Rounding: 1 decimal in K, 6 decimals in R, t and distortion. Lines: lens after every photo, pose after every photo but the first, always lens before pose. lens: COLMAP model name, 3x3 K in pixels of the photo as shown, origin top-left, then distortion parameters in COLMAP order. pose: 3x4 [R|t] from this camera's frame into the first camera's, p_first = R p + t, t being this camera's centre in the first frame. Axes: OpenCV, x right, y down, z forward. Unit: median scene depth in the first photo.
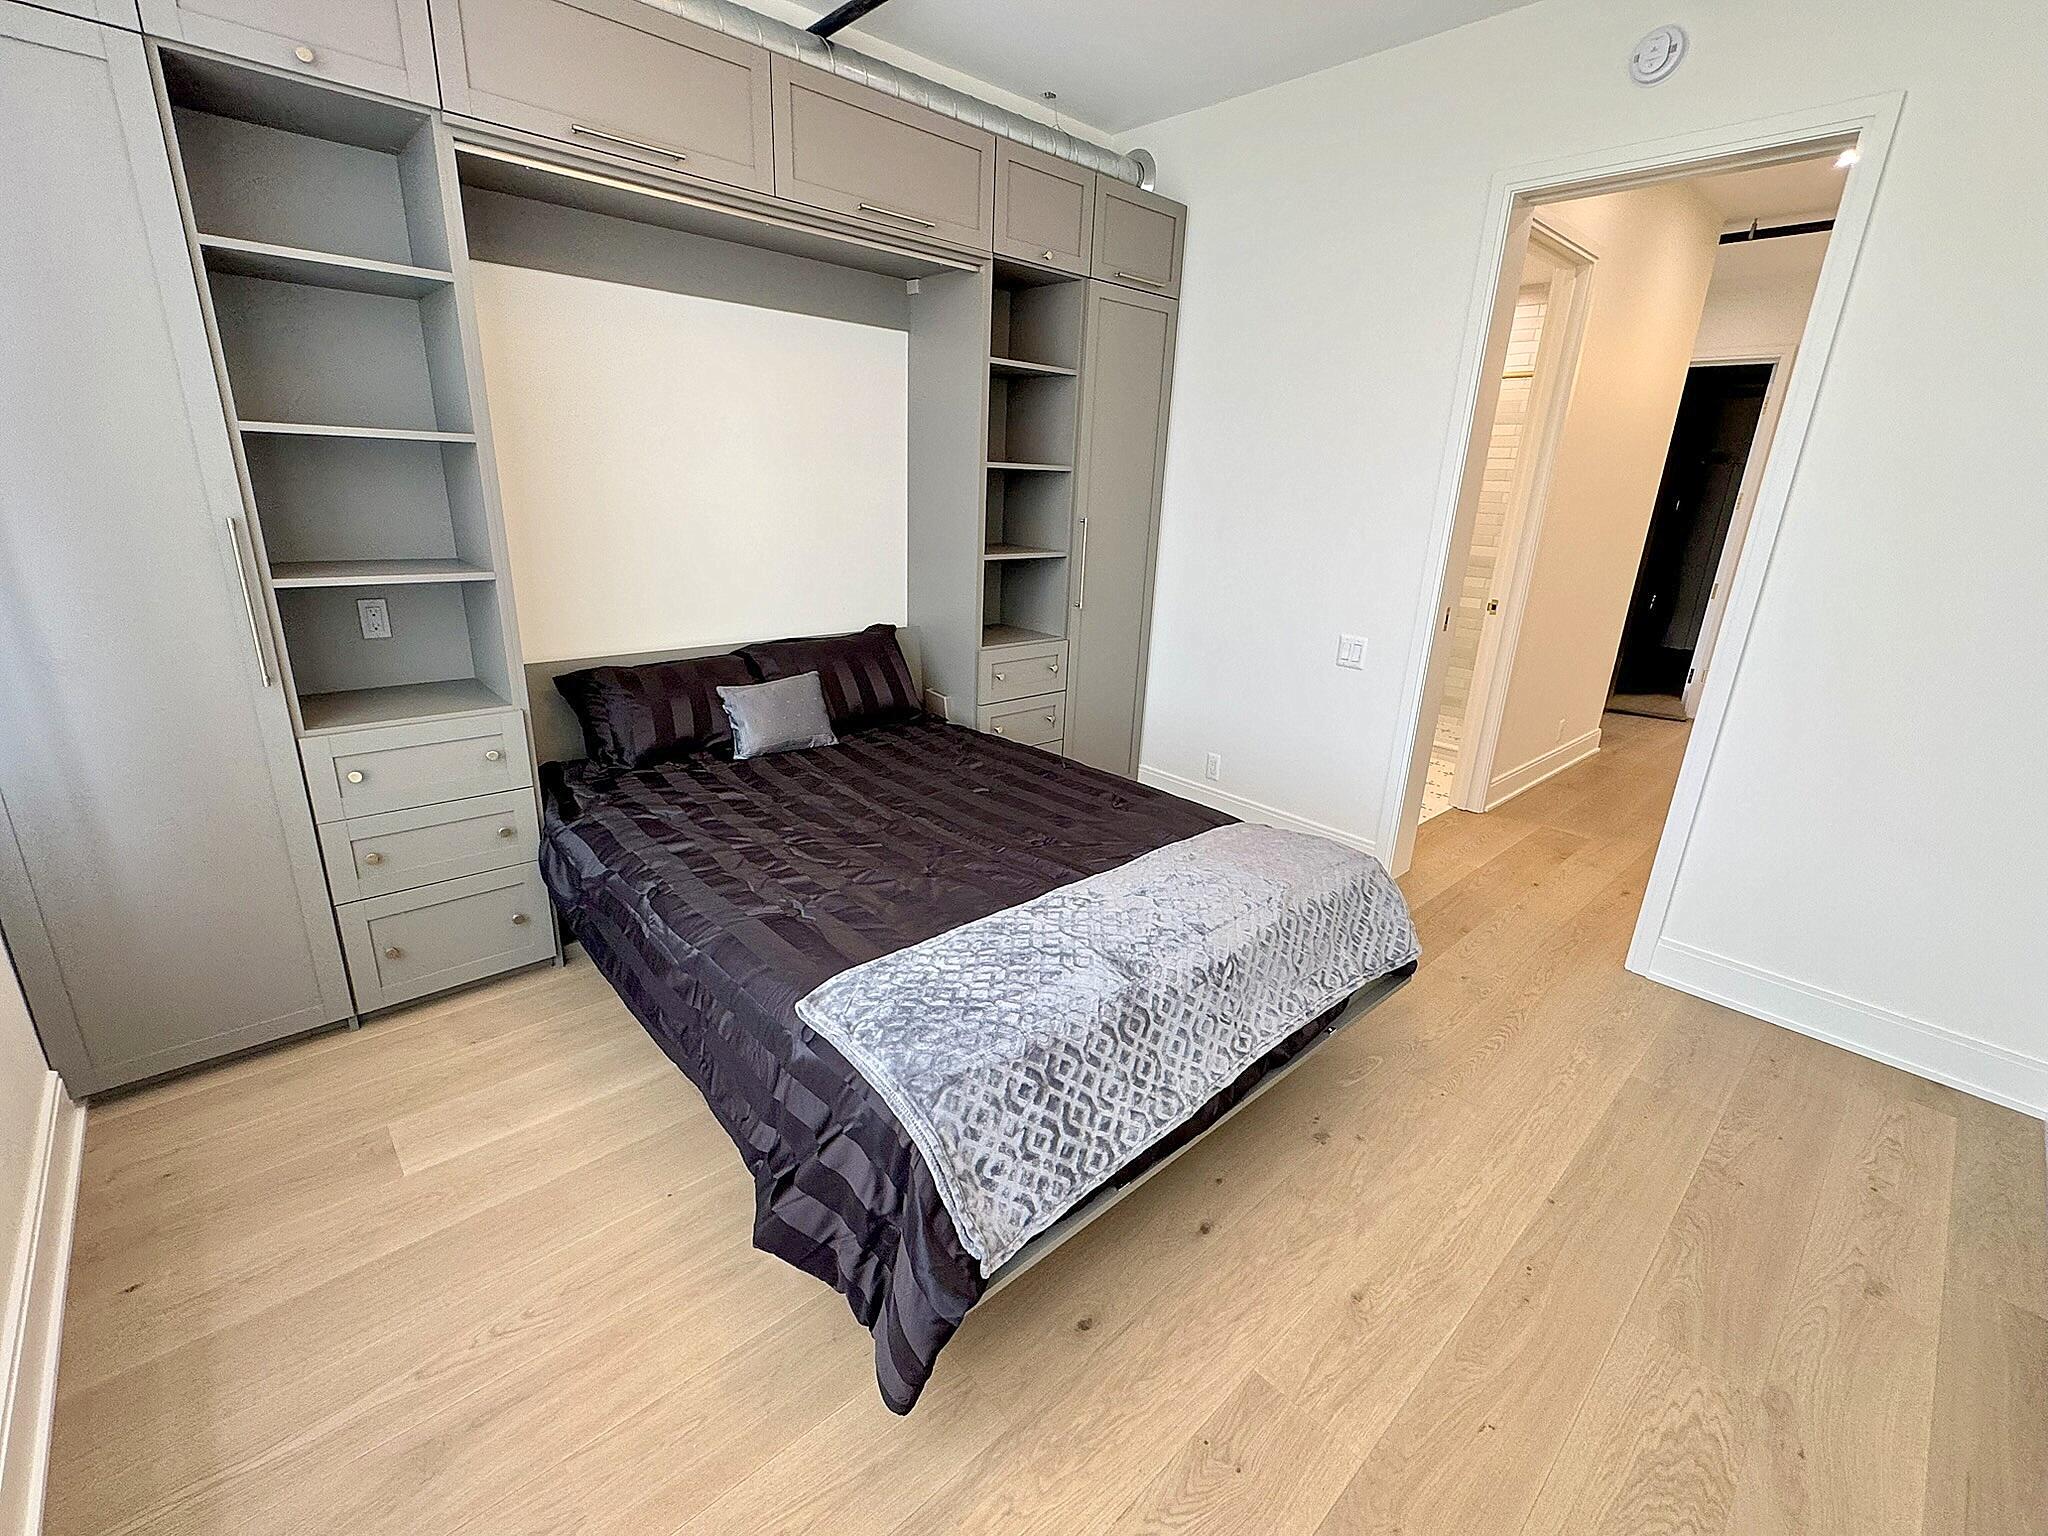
lens RADIAL K [[893.0, 0, 1027.3], [0, 893.0, 767.3], [0, 0, 1]] dist [-0.002168, 0.000231]
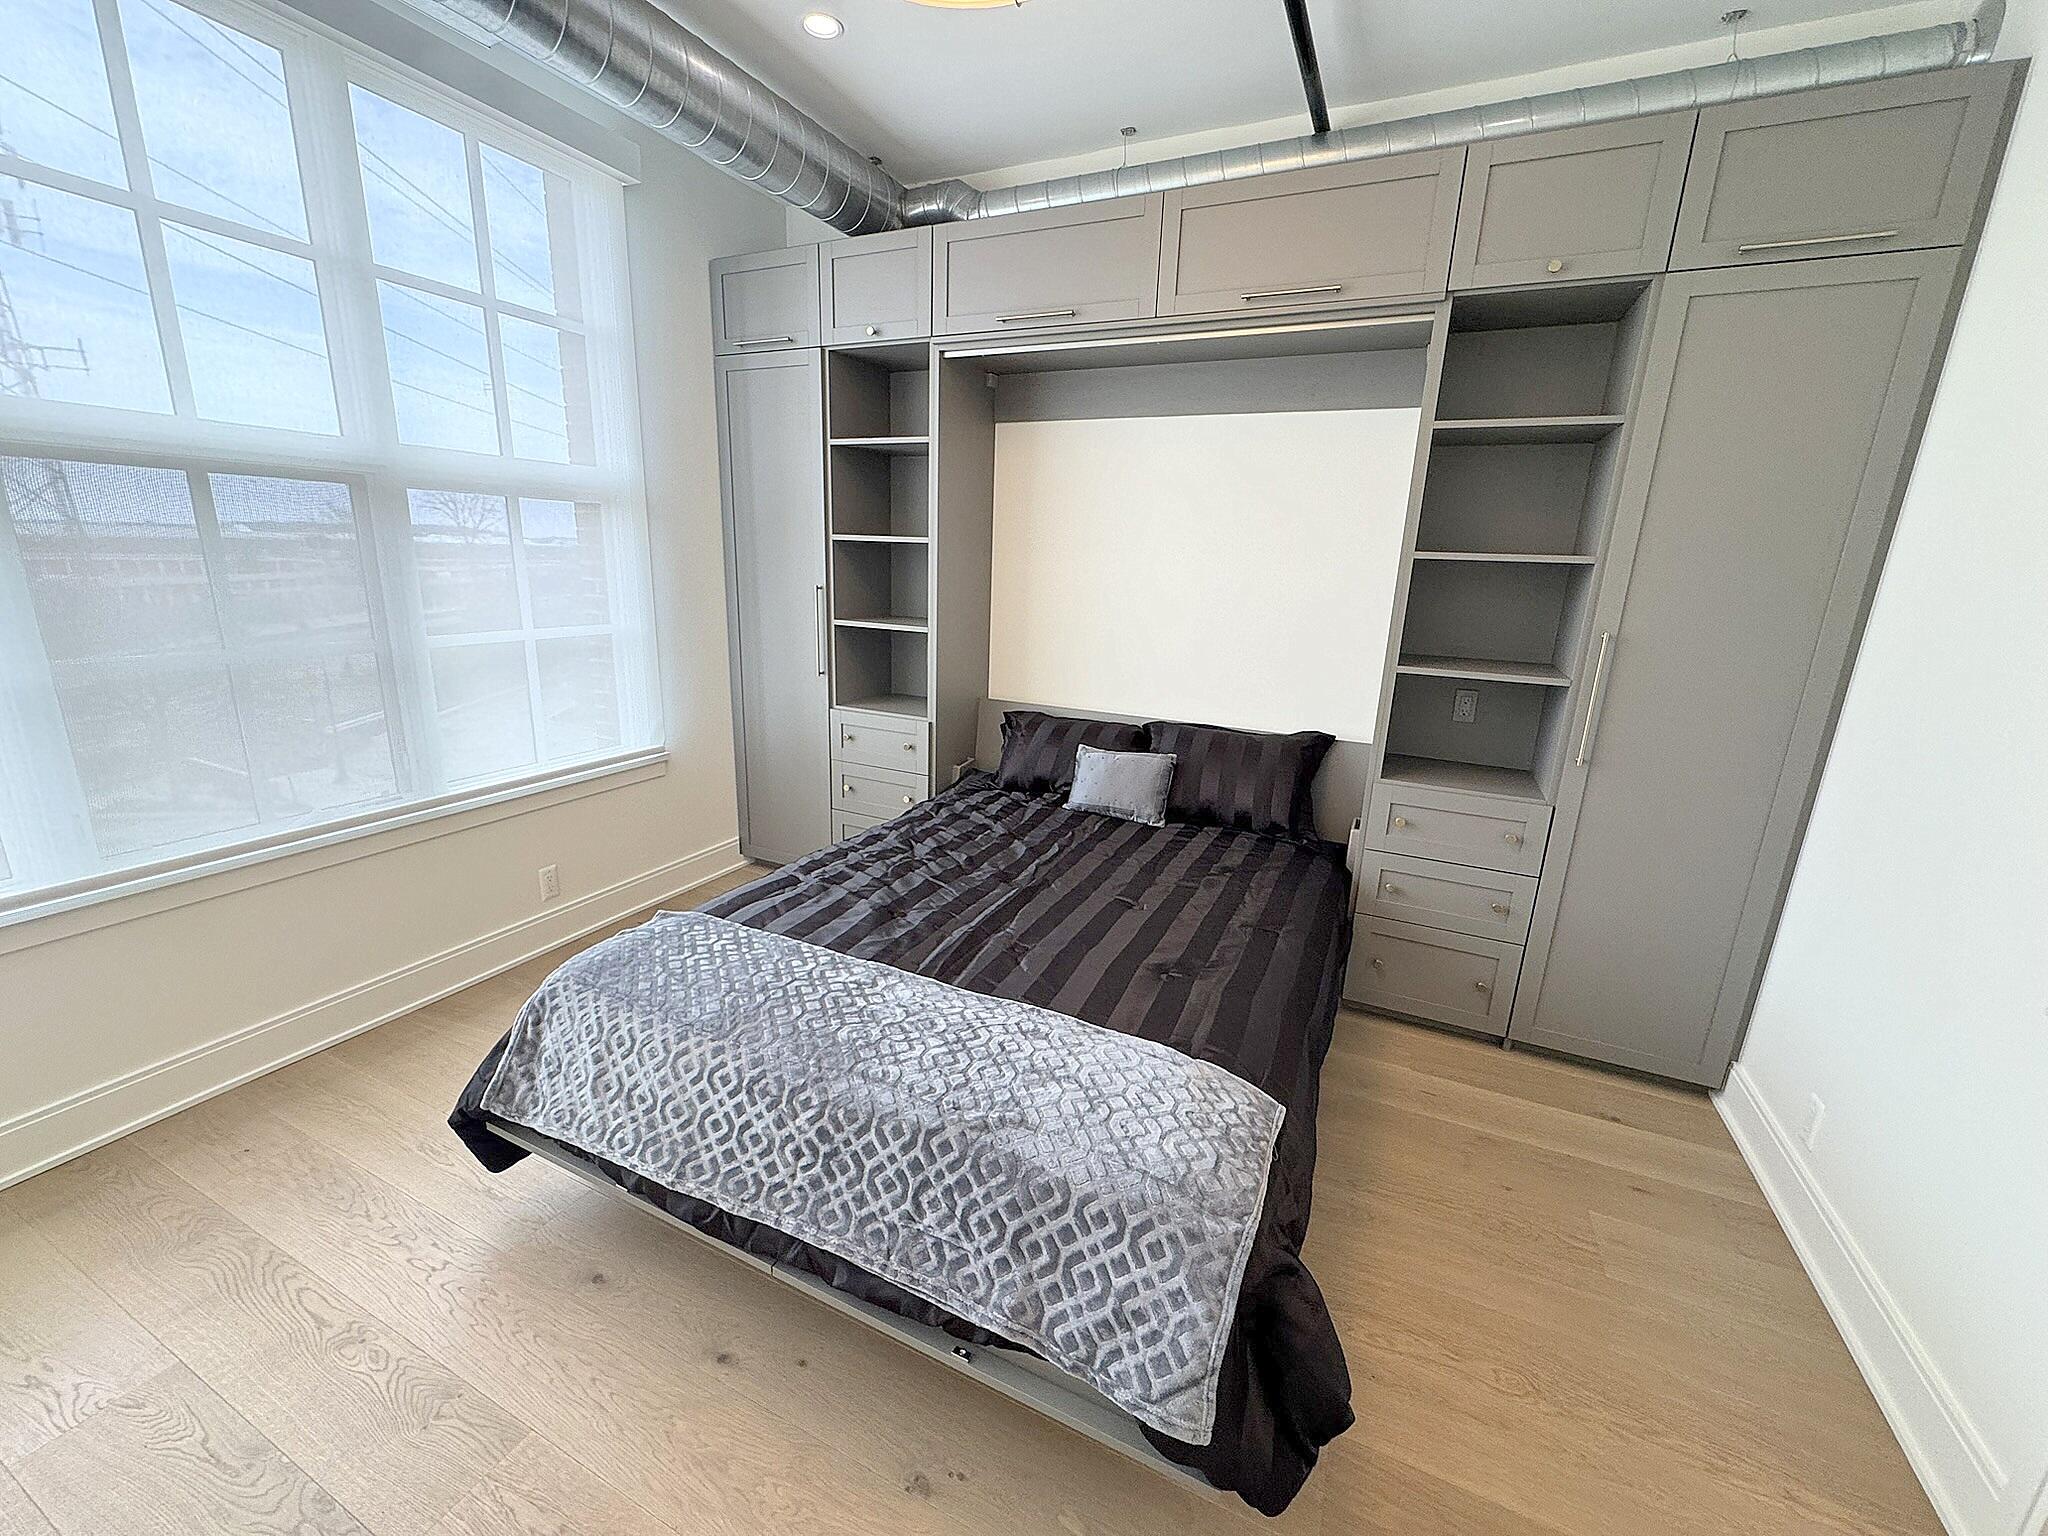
lens RADIAL K [[821.1, 0, 1016.1], [0, 821.1, 764.6], [0, 0, 1]] dist [-0.003267, -0.000174]
pose [[0.365480, 0.205353, -0.907885, 0.692889], [-0.306070, 0.947637, 0.091132, -0.159084], [0.879059, 0.244569, 0.409195, 0.576947]]
